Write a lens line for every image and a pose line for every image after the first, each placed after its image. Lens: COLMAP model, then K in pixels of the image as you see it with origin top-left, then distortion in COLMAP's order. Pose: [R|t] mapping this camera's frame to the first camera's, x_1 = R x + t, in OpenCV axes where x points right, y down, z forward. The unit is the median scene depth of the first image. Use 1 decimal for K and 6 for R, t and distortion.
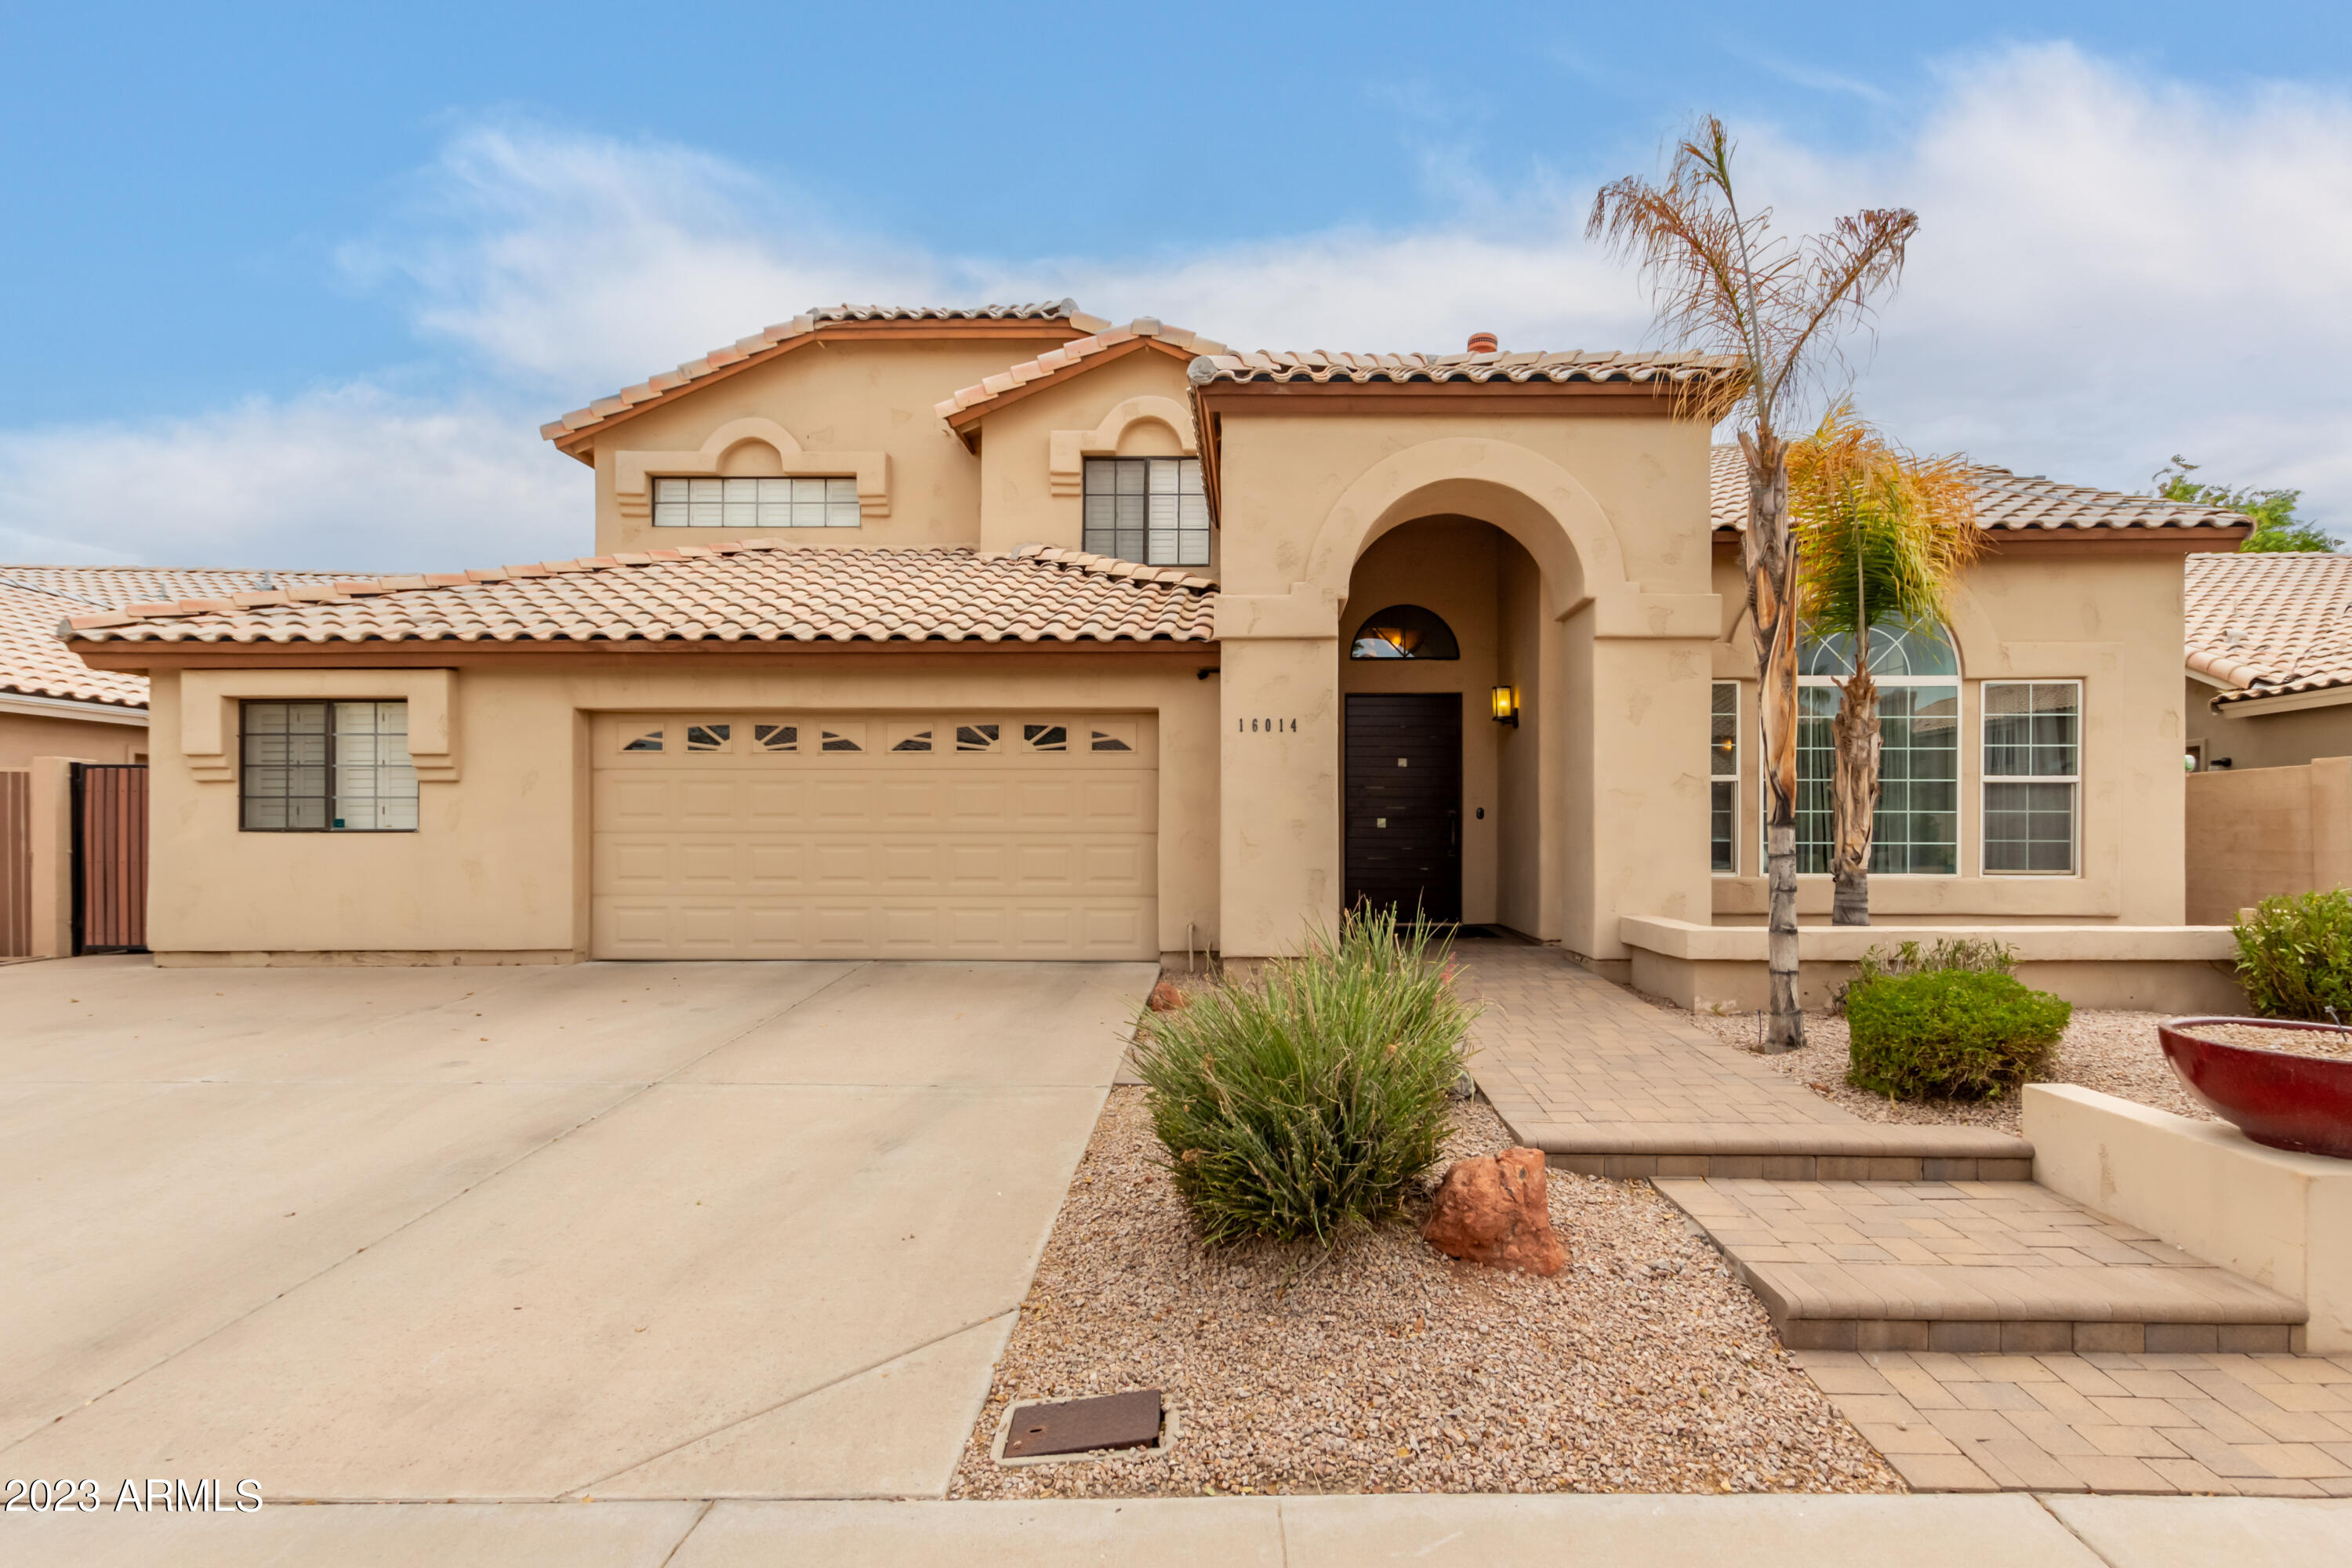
lens RADIAL K [[1084.5, 0, 1184.7], [0, 1084.5, 795.9], [0, 0, 1]] dist [0.002927, -0.000066]
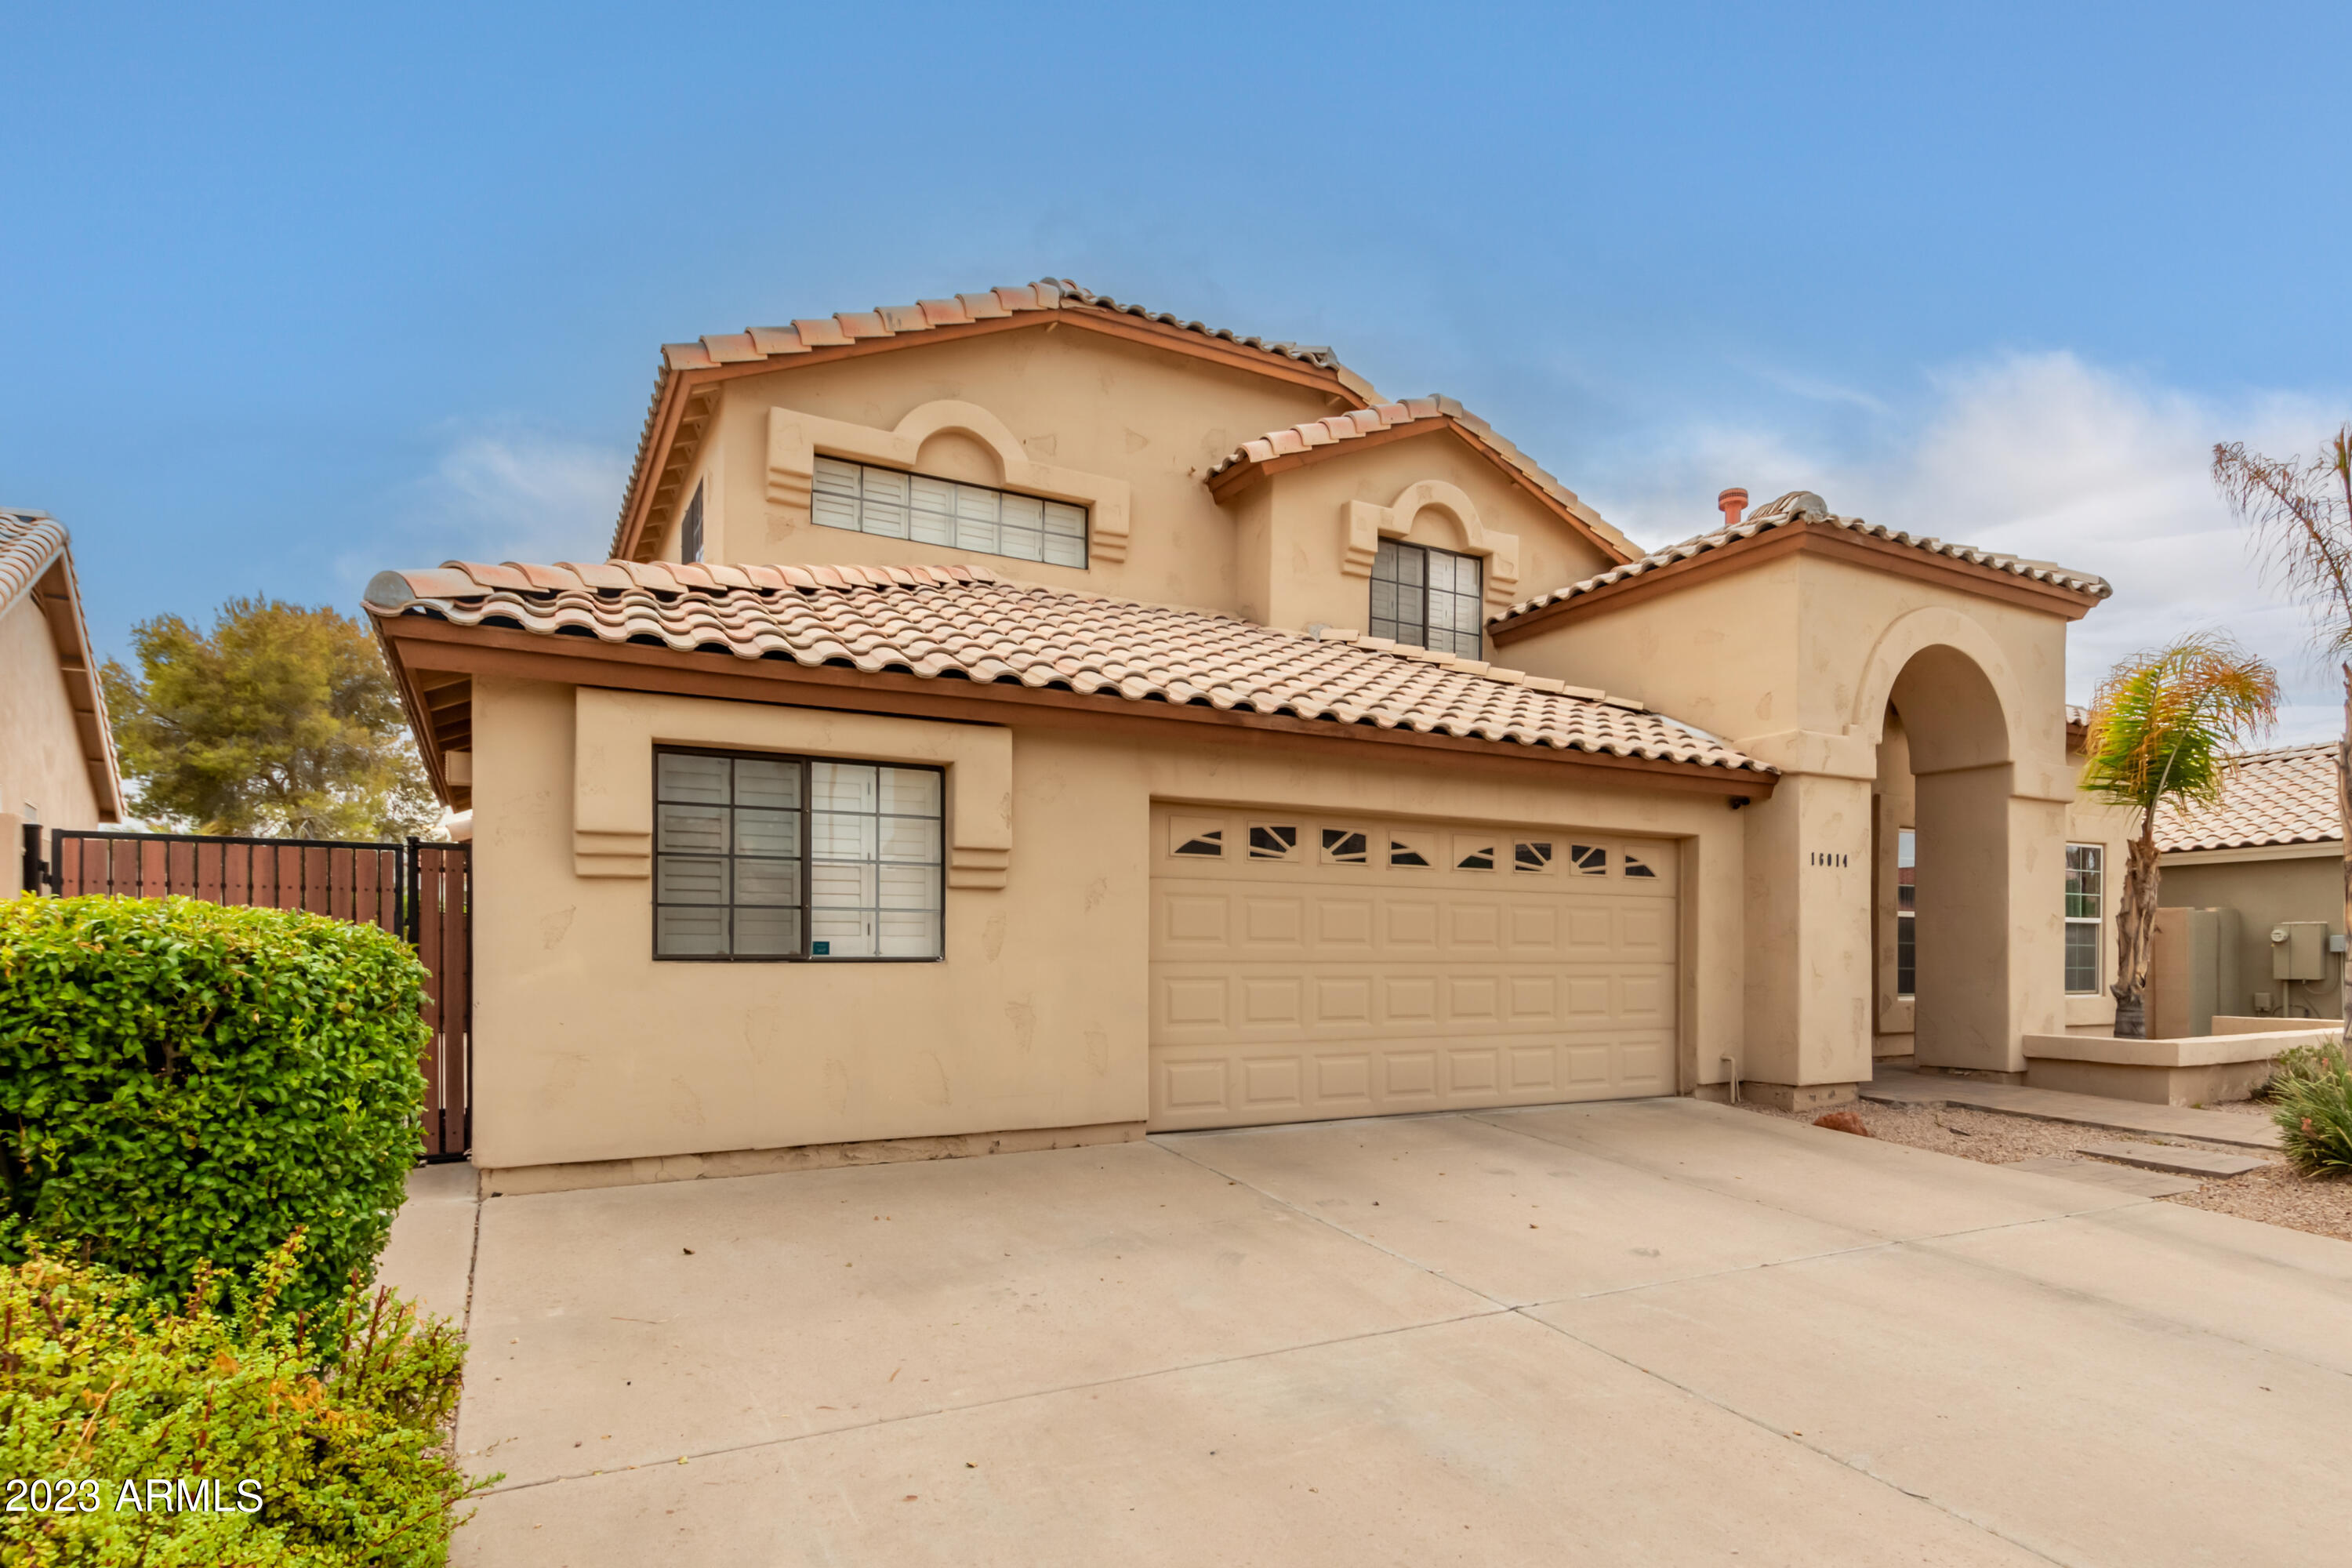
lens RADIAL K [[1241.1, 0, 1178.3], [0, 1241.1, 920.9], [0, 0, 1]] dist [-0.003390, -0.000244]
pose [[0.872268, 0.016231, 0.488759, -0.948721], [-0.022255, 0.999731, 0.006518, -0.000860], [-0.488521, -0.016563, 0.872395, 0.248600]]
